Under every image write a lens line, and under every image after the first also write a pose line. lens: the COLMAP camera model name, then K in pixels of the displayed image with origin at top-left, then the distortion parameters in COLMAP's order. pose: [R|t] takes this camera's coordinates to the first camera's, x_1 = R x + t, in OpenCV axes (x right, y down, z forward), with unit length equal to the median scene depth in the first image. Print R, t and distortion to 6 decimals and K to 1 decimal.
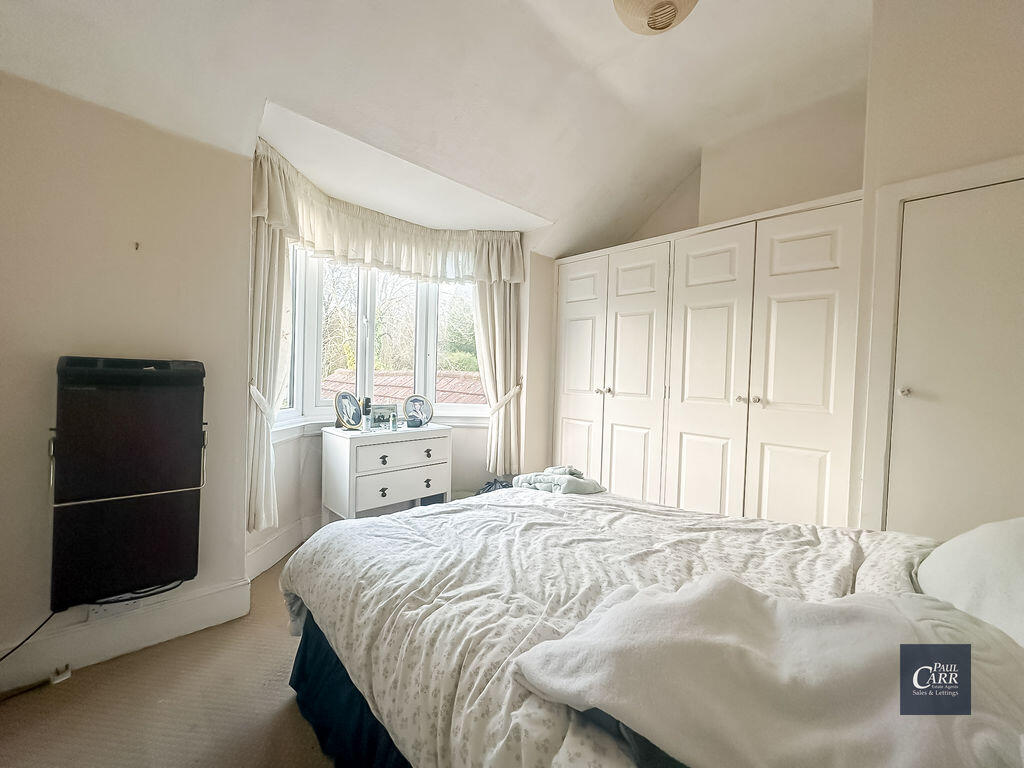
lens RADIAL K [[408.7, 0, 512.2], [0, 408.7, 382.1], [0, 0, 1]] dist [-0.002309, -0.000678]
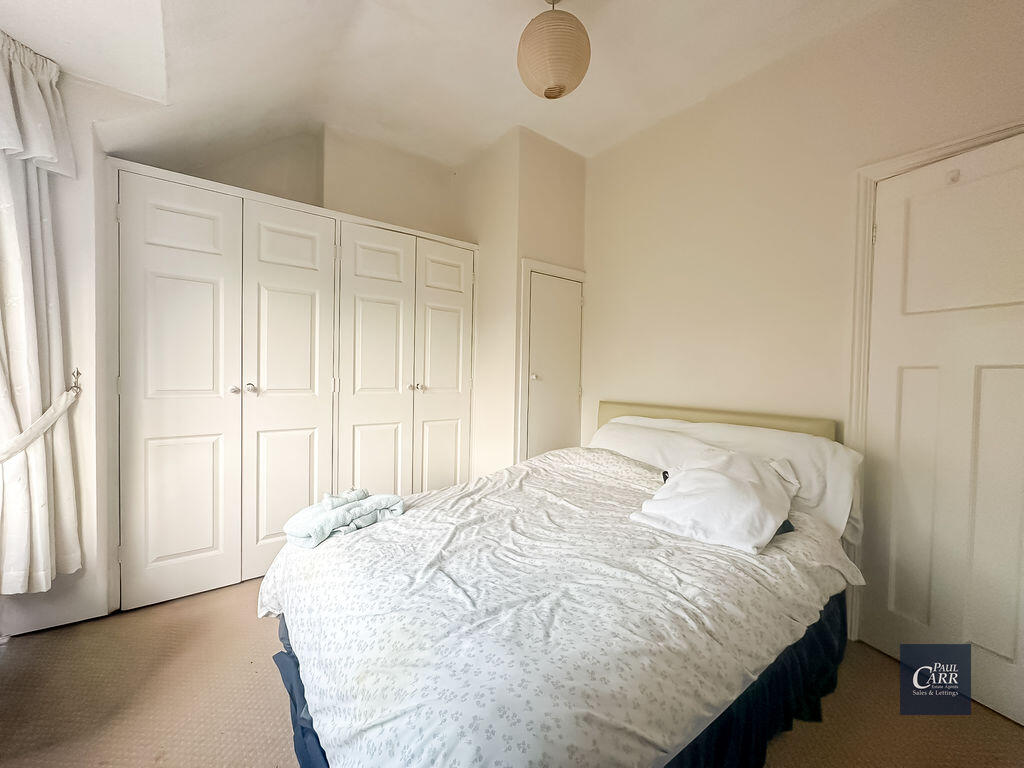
lens RADIAL K [[408.7, 0, 512.2], [0, 408.7, 382.1], [0, 0, 1]] dist [-0.002309, -0.000678]
pose [[0.110826, -0.053957, 0.992374, -0.504795], [0.008203, 0.998541, 0.053376, -0.028997], [-0.993806, 0.002225, 0.111106, 0.522182]]
